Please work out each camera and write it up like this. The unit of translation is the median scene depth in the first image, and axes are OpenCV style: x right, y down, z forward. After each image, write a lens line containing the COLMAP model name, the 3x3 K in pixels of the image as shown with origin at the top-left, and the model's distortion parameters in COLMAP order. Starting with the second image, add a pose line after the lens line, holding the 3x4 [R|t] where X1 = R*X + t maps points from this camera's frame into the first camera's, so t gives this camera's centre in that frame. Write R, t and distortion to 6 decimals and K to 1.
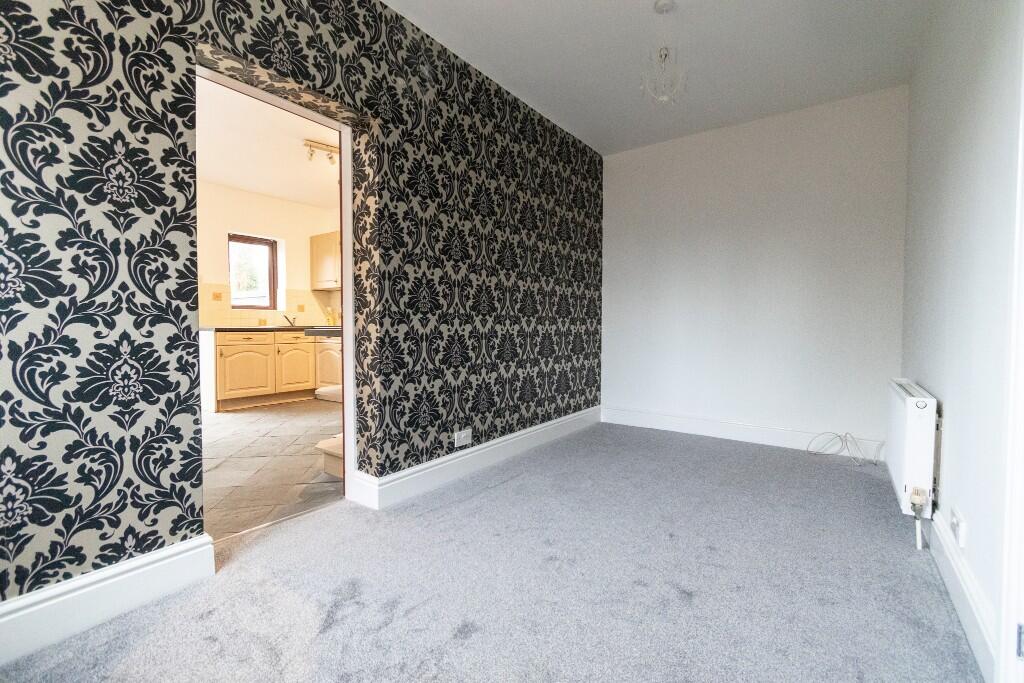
lens RADIAL K [[452.1, 0, 509.6], [0, 452.1, 339.4], [0, 0, 1]] dist [0.005624, -0.002156]
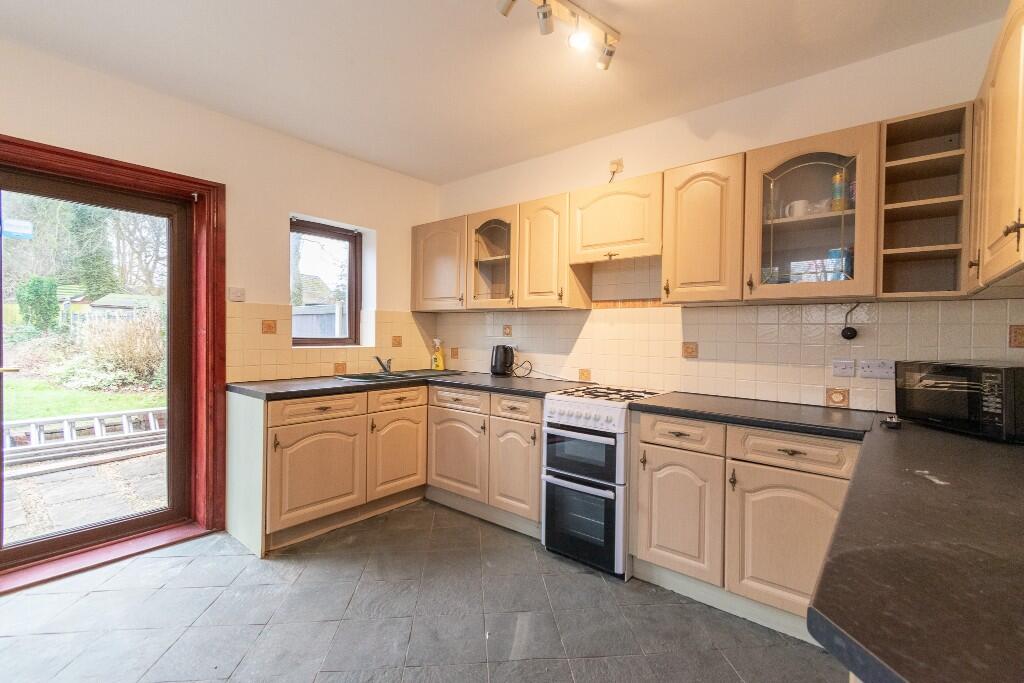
lens RADIAL K [[452.1, 0, 514.9], [0, 452.1, 336.7], [0, 0, 1]] dist [0.005624, -0.002156]
pose [[0.998244, 0.010114, -0.058372, -0.269360], [-0.011437, 0.999684, -0.022387, -0.064615], [0.058127, 0.023016, 0.998044, 0.399909]]
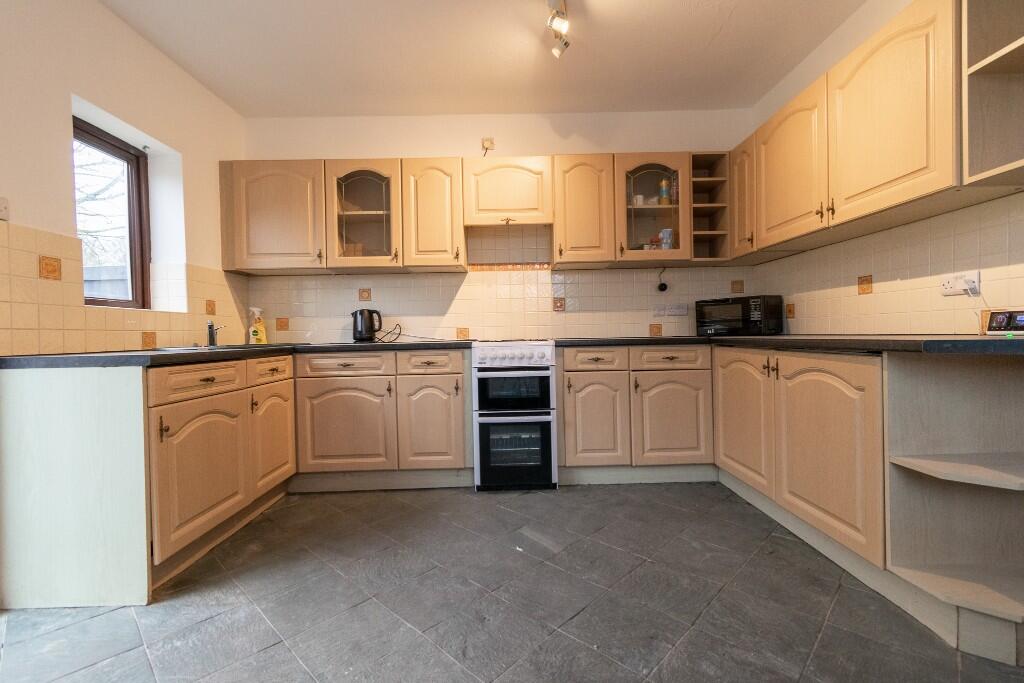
lens RADIAL K [[452.1, 0, 512.8], [0, 452.1, 339.4], [0, 0, 1]] dist [0.005624, -0.002156]
pose [[0.799335, -0.029434, 0.600164, -0.504019], [0.044339, 0.998966, -0.010061, -0.017582], [-0.599248, 0.034653, 0.799813, 0.444436]]
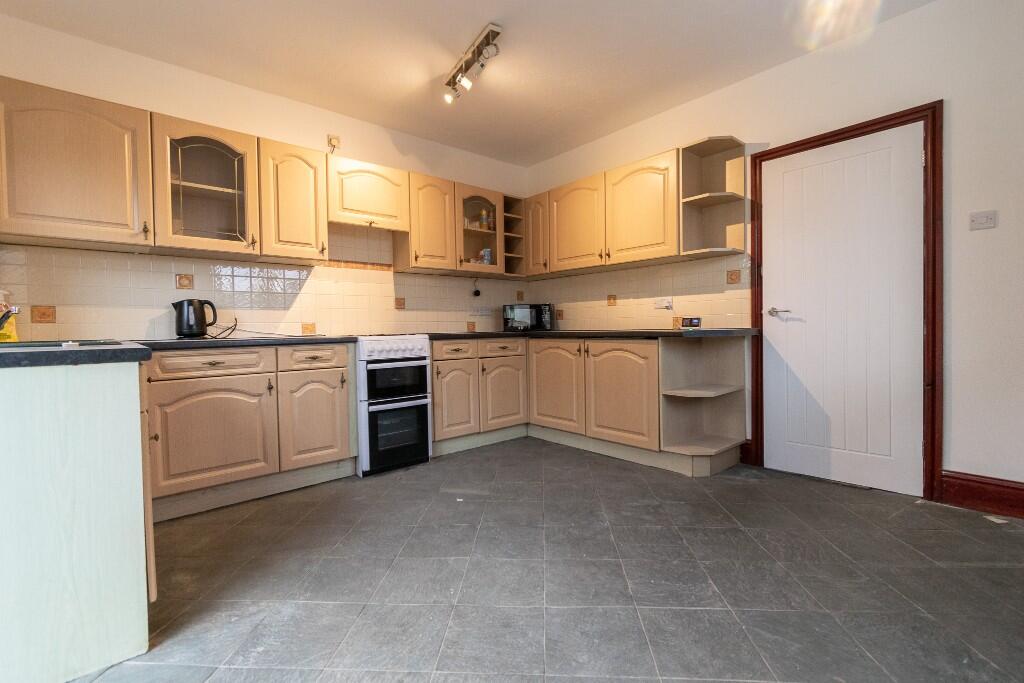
lens RADIAL K [[452.1, 0, 513.0], [0, 452.1, 338.5], [0, 0, 1]] dist [0.005624, -0.002156]
pose [[0.221199, -0.032503, 0.974687, -0.694678], [0.049522, 0.998529, 0.022060, -0.021327], [-0.973971, 0.043389, 0.222483, 0.567111]]
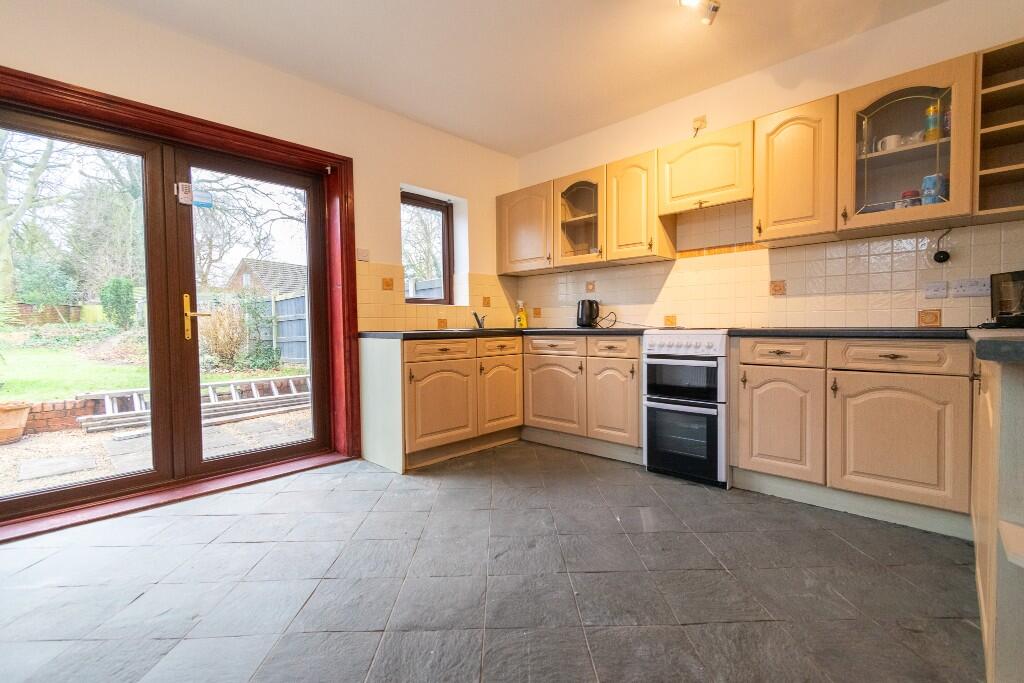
lens RADIAL K [[452.1, 0, 513.1], [0, 452.1, 339.0], [0, 0, 1]] dist [0.005624, -0.002156]
pose [[0.990833, -0.012327, -0.134528, -0.337669], [0.012300, 0.999924, -0.001030, -0.012214], [0.134531, -0.000634, 0.990909, 0.340099]]
